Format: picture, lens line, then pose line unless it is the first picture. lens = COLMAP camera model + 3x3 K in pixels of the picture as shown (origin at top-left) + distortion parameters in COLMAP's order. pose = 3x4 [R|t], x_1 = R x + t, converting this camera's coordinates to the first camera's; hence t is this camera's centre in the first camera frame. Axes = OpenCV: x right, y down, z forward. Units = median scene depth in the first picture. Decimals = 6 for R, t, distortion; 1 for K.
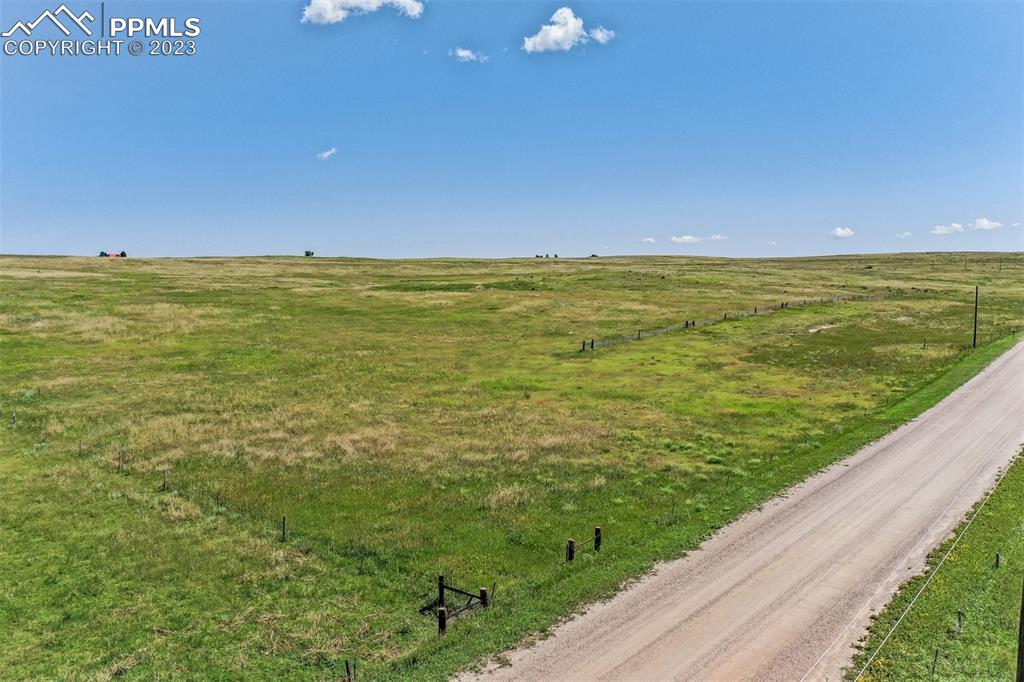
lens RADIAL K [[841.4, 0, 512.0], [0, 841.4, 341.0], [0, 0, 1]] dist [-0.011725, -0.004229]
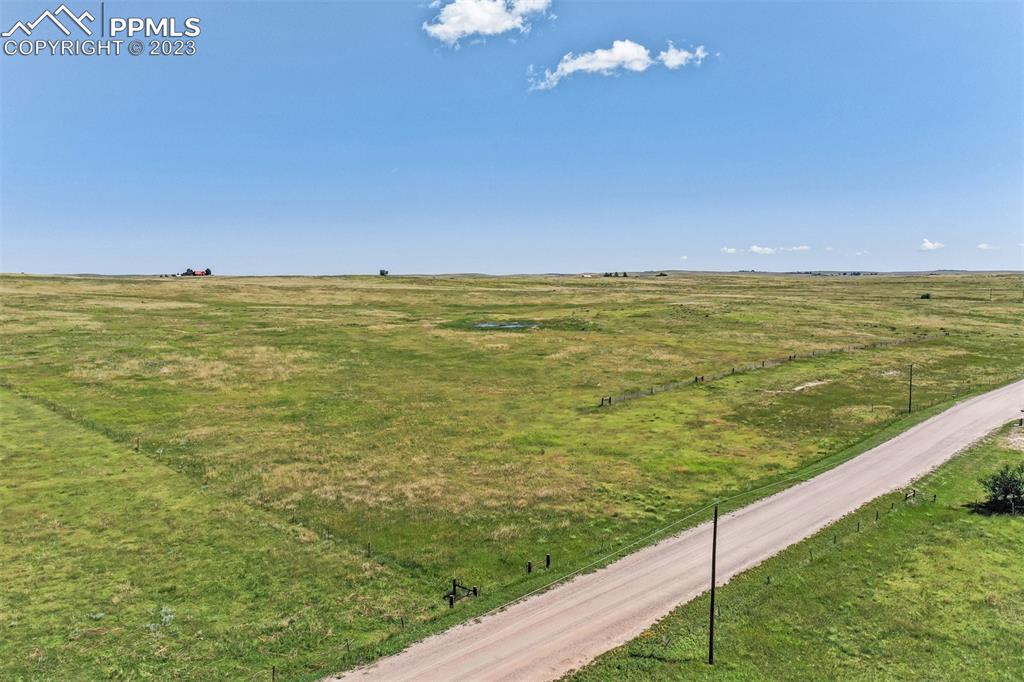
lens RADIAL K [[841.4, 0, 512.0], [0, 841.4, 341.0], [0, 0, 1]] dist [-0.011725, -0.004229]
pose [[0.996405, 0.004055, -0.084622, 0.103034], [-0.005468, 0.999849, -0.016472, -0.112062], [0.084542, 0.016876, 0.996277, -0.439814]]
